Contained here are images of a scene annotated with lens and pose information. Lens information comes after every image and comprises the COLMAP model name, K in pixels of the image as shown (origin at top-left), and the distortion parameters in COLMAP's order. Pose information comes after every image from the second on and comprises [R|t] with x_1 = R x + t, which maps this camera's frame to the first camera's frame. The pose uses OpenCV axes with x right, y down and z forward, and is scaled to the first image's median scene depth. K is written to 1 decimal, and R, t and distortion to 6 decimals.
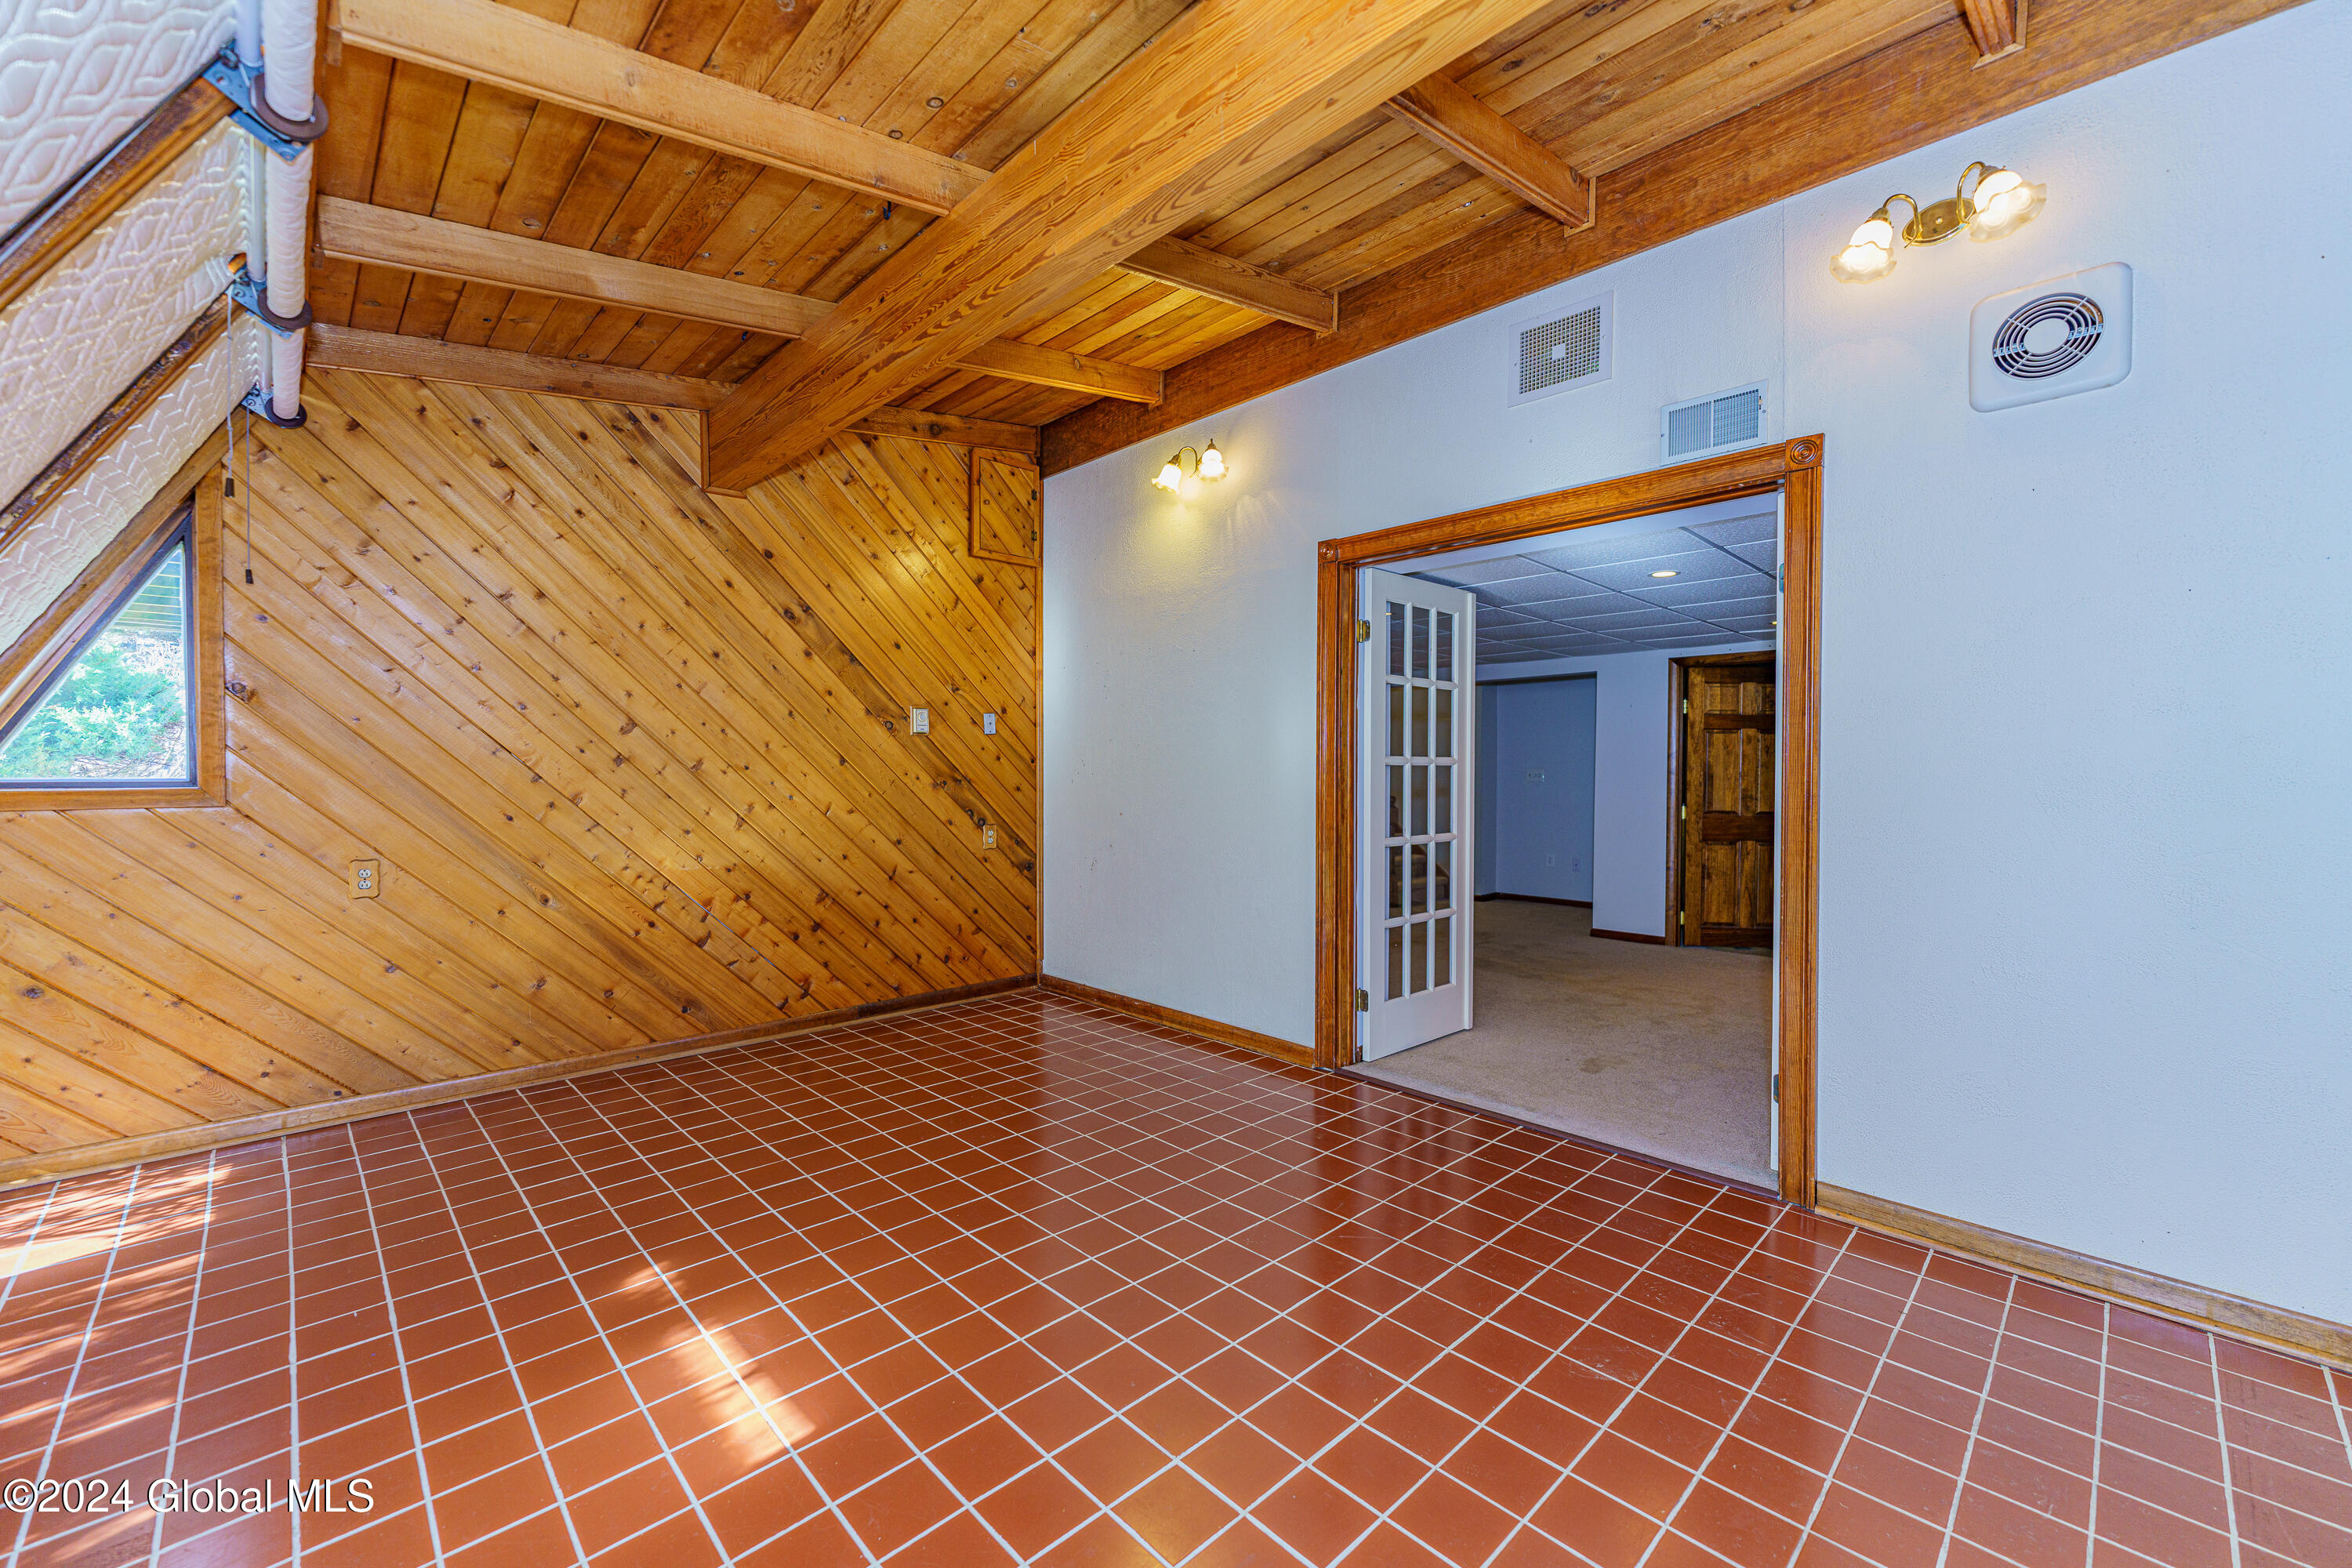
lens RADIAL K [[936.3, 0, 1169.5], [0, 936.3, 777.5], [0, 0, 1]] dist [0.000533, -0.000072]
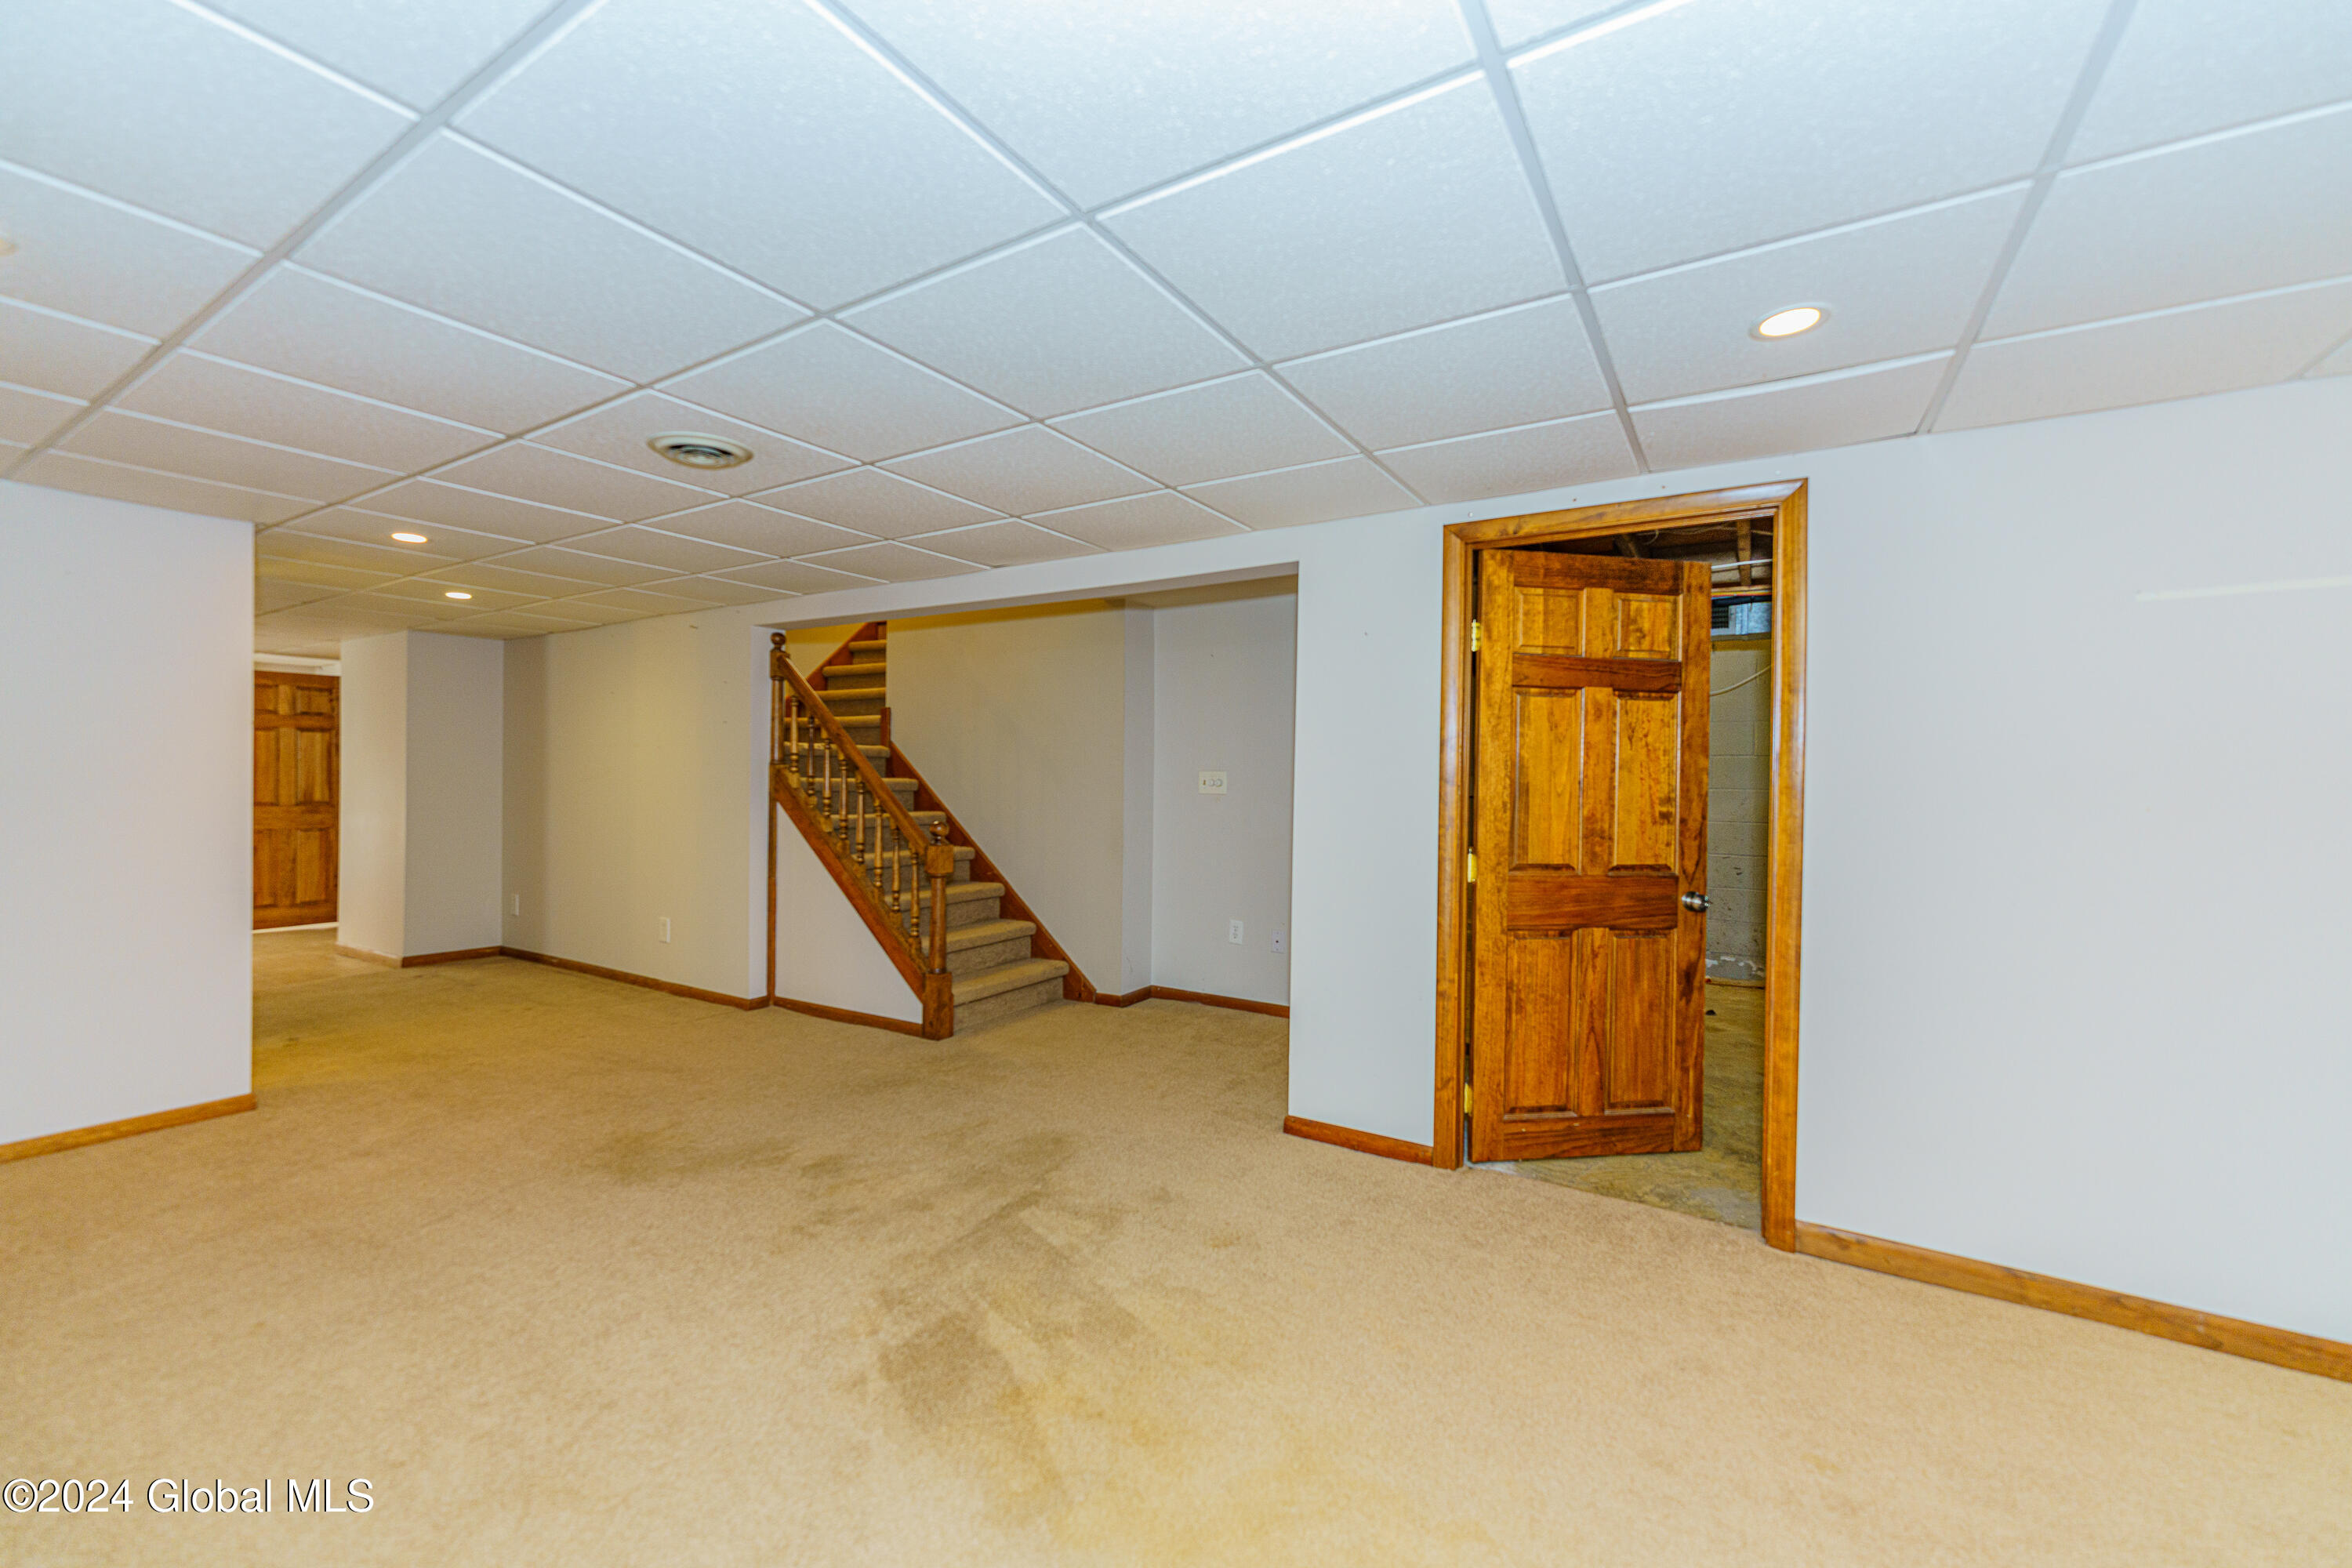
lens RADIAL K [[936.3, 0, 1171.4], [0, 936.3, 785.9], [0, 0, 1]] dist [0.000533, -0.000072]
pose [[0.967650, 0.002571, 0.252285, 0.293906], [-0.003256, 0.999992, 0.002298, -0.003511], [-0.252277, -0.003045, 0.967650, 0.598545]]
